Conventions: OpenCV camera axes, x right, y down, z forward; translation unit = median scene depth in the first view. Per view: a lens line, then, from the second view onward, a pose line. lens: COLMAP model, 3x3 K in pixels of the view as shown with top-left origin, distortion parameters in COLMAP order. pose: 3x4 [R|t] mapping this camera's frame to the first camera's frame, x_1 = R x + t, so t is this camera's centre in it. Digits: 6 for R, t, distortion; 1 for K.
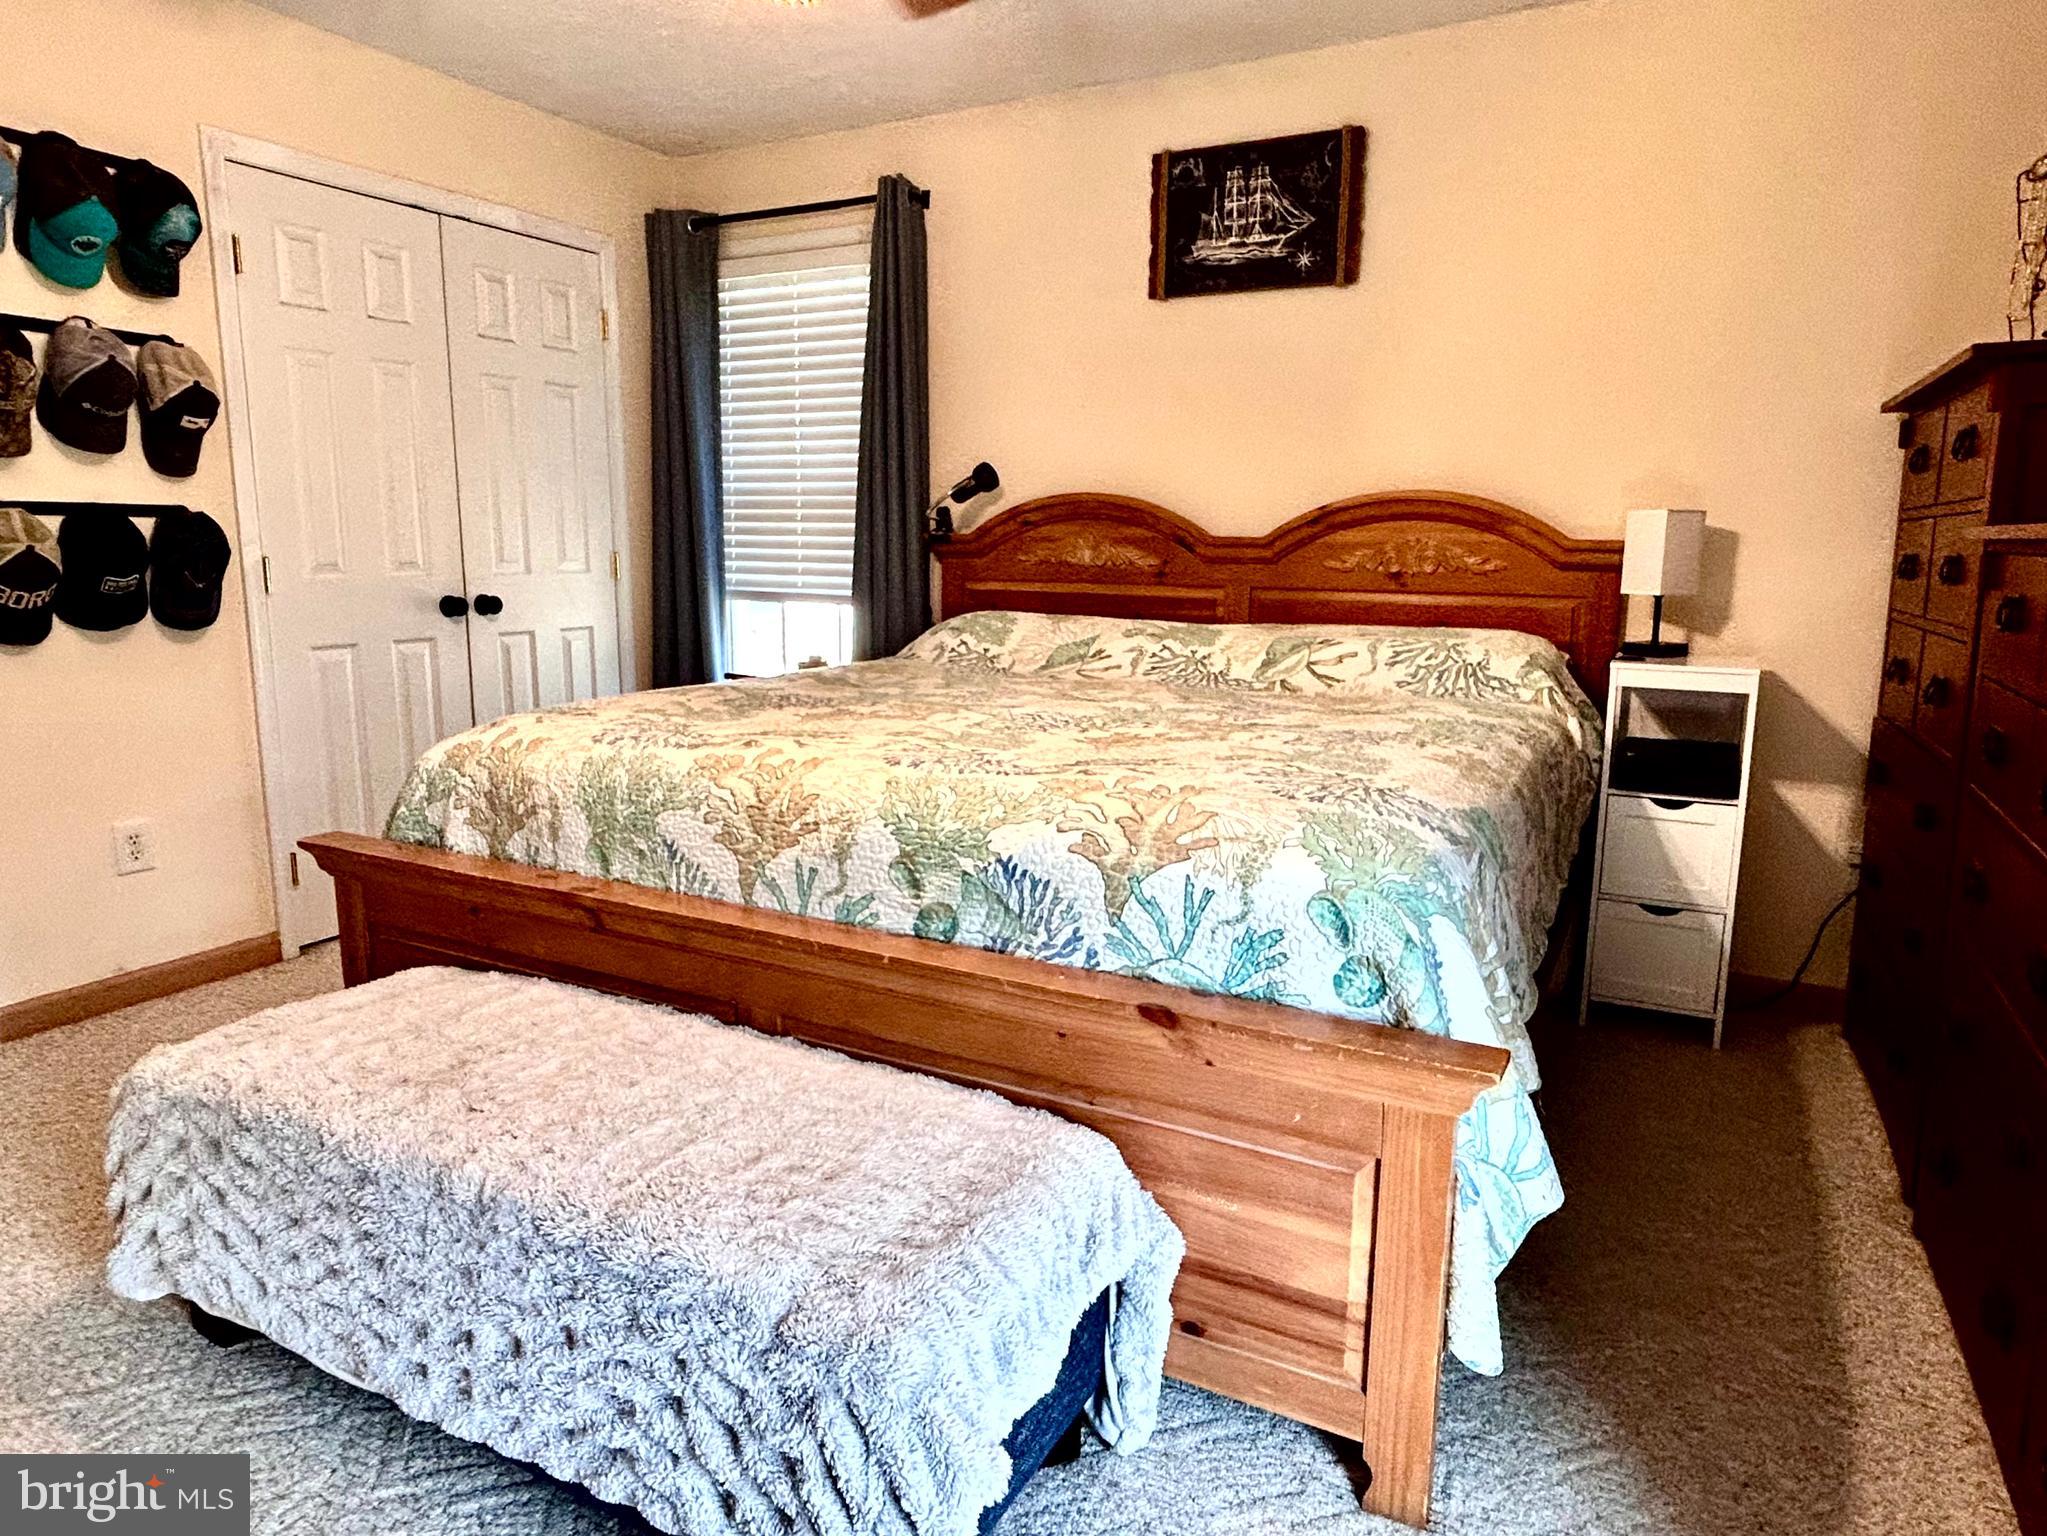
lens RADIAL K [[1254.7, 0, 1017.7], [0, 1254.7, 763.6], [0, 0, 1]] dist [-0.004527, -0.001393]
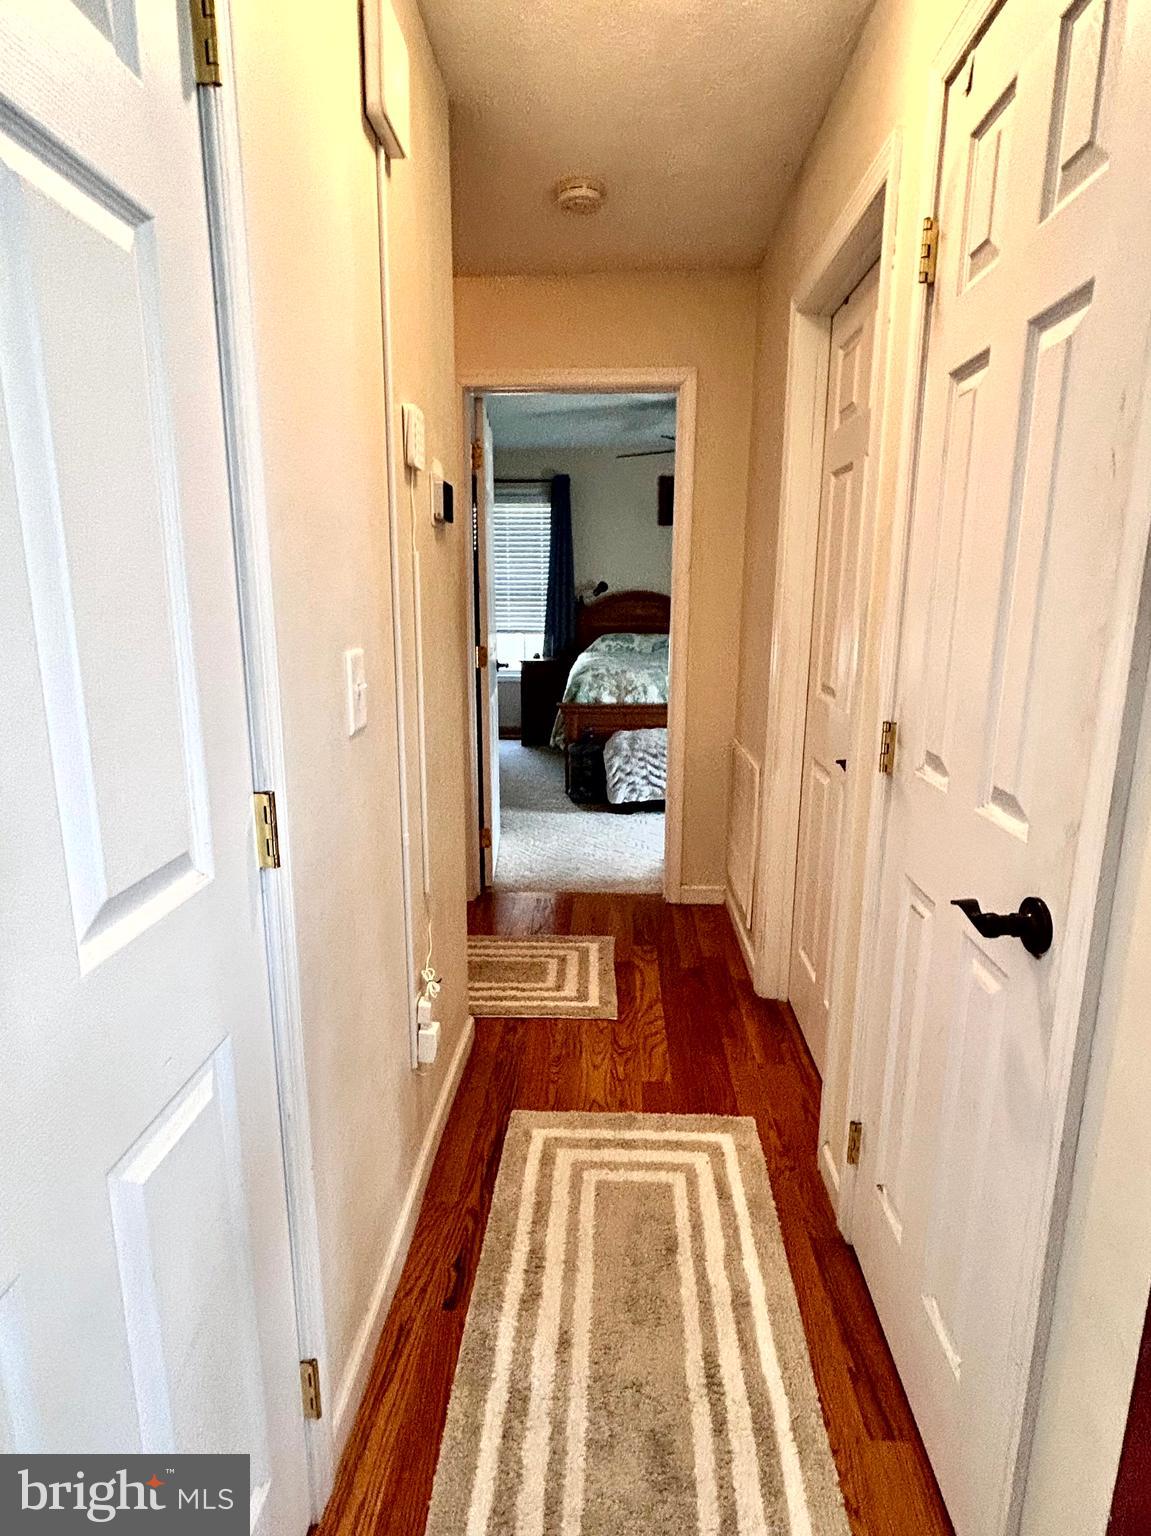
lens RADIAL K [[819.4, 0, 579.1], [0, 819.4, 766.7], [0, 0, 1]] dist [0.000117, 0.000002]
pose [[0.902923, -0.100644, 0.417852, -1.141739], [0.086647, 0.994861, 0.052389, 0.092367], [-0.420977, -0.011098, 0.907004, -0.821737]]
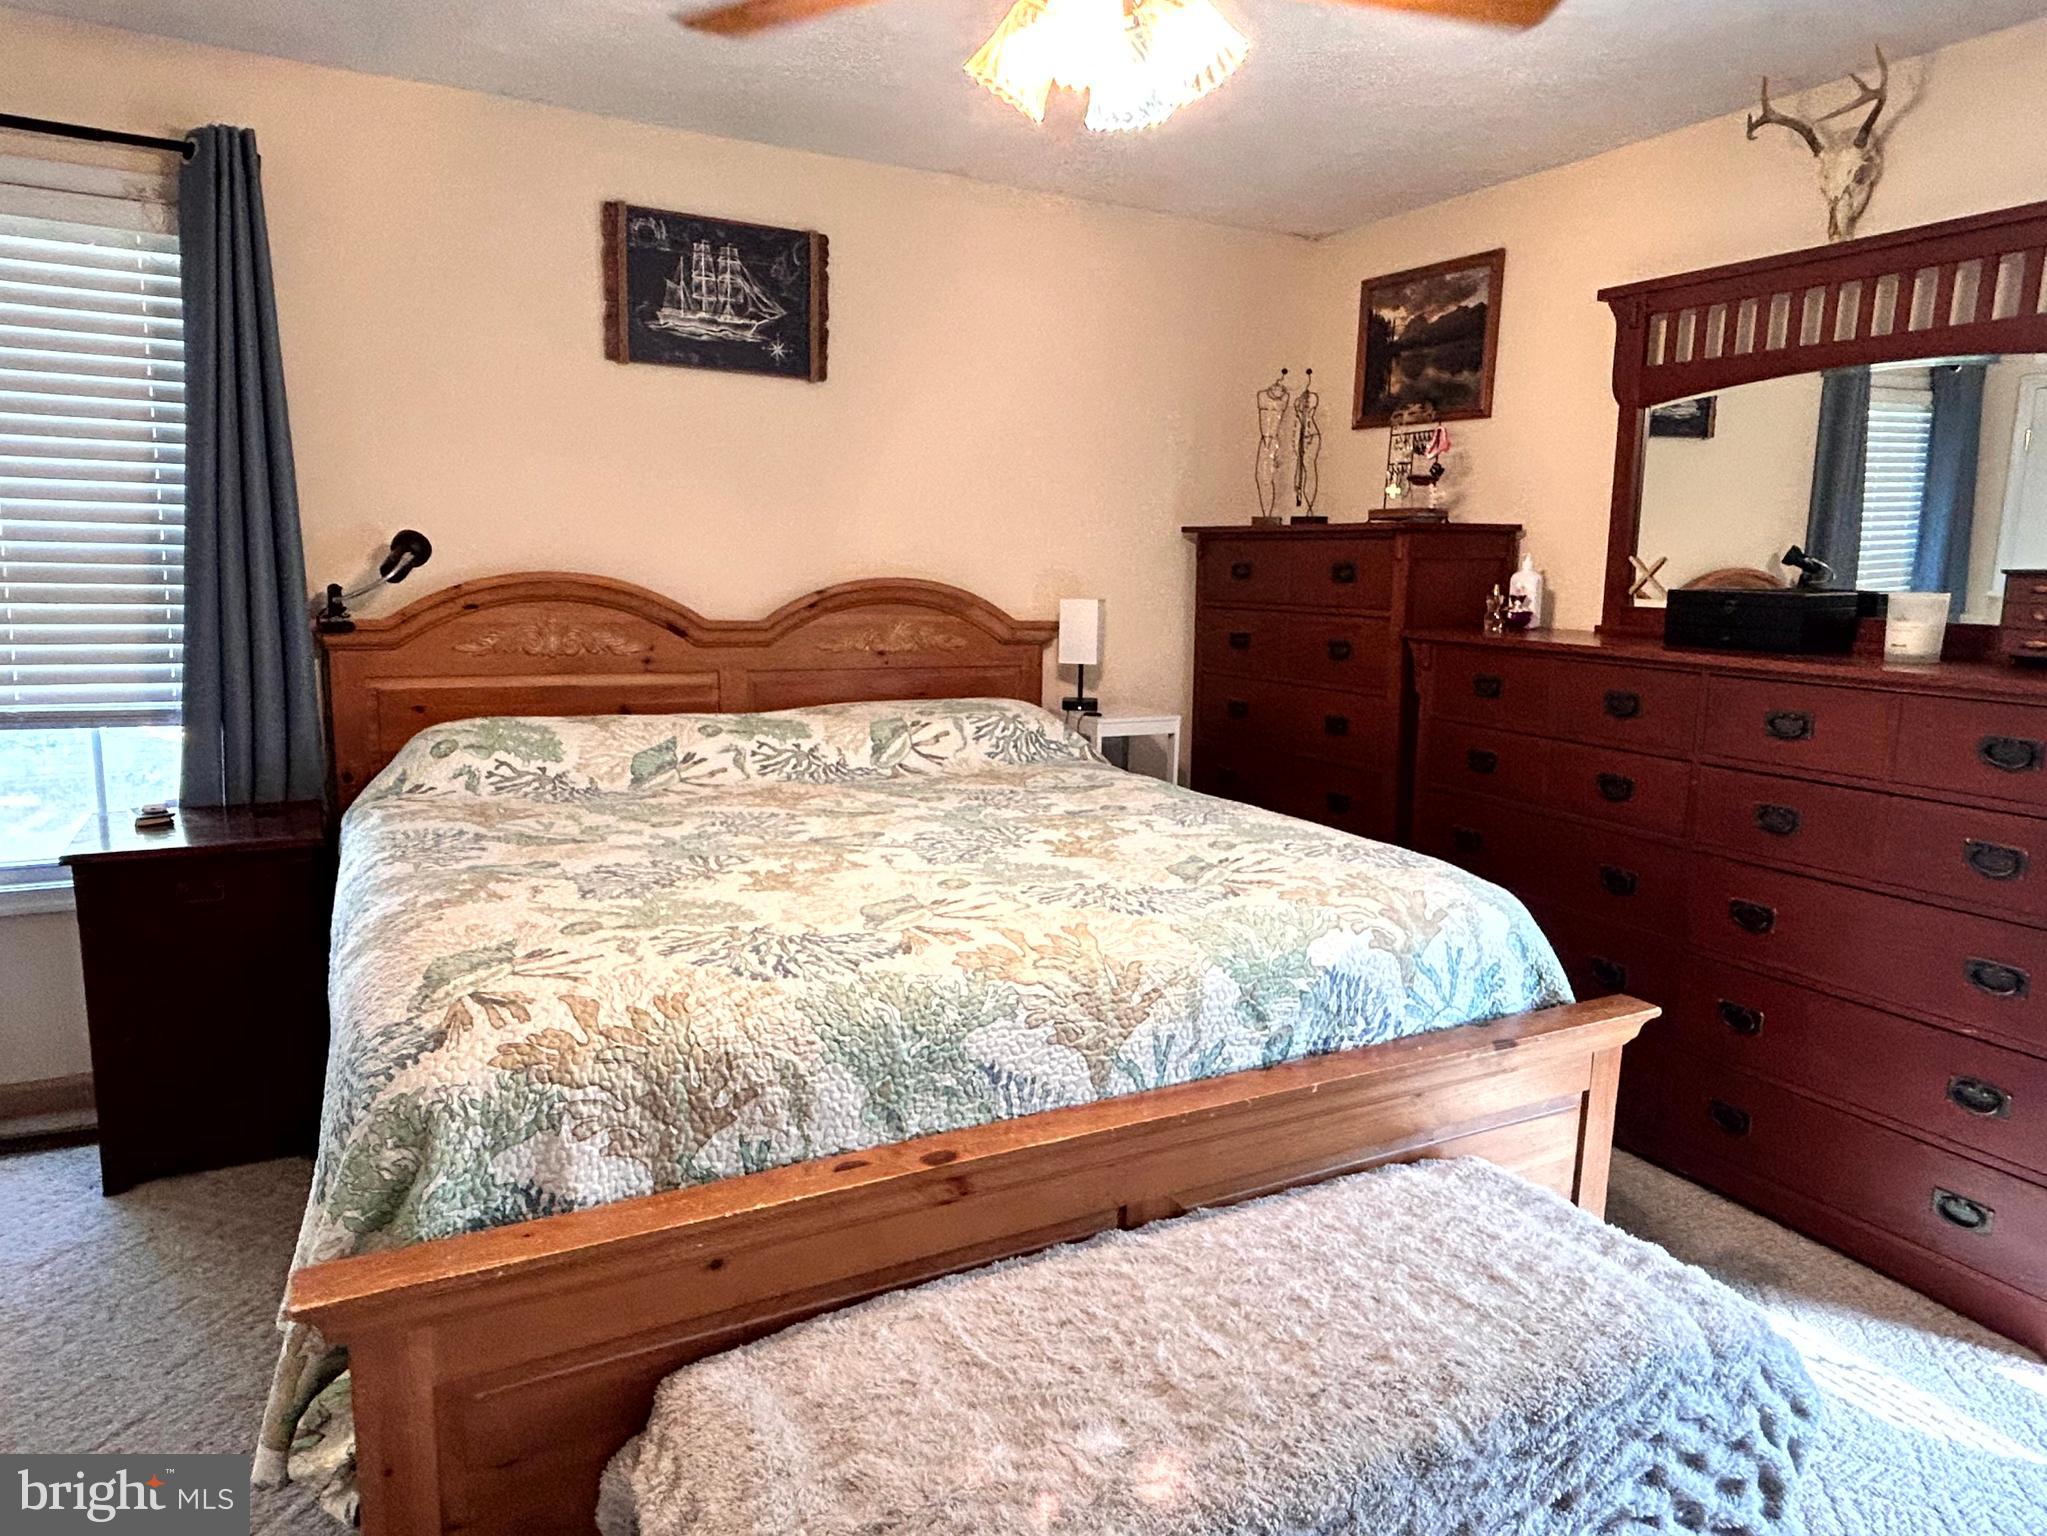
lens RADIAL K [[1254.7, 0, 1016.6], [0, 1254.7, 763.1], [0, 0, 1]] dist [-0.004527, -0.001393]
pose [[0.558861, -0.126228, 0.819598, -0.626326], [0.129412, 0.989513, 0.064155, -0.127459], [-0.819101, 0.070212, 0.569336, 0.329417]]
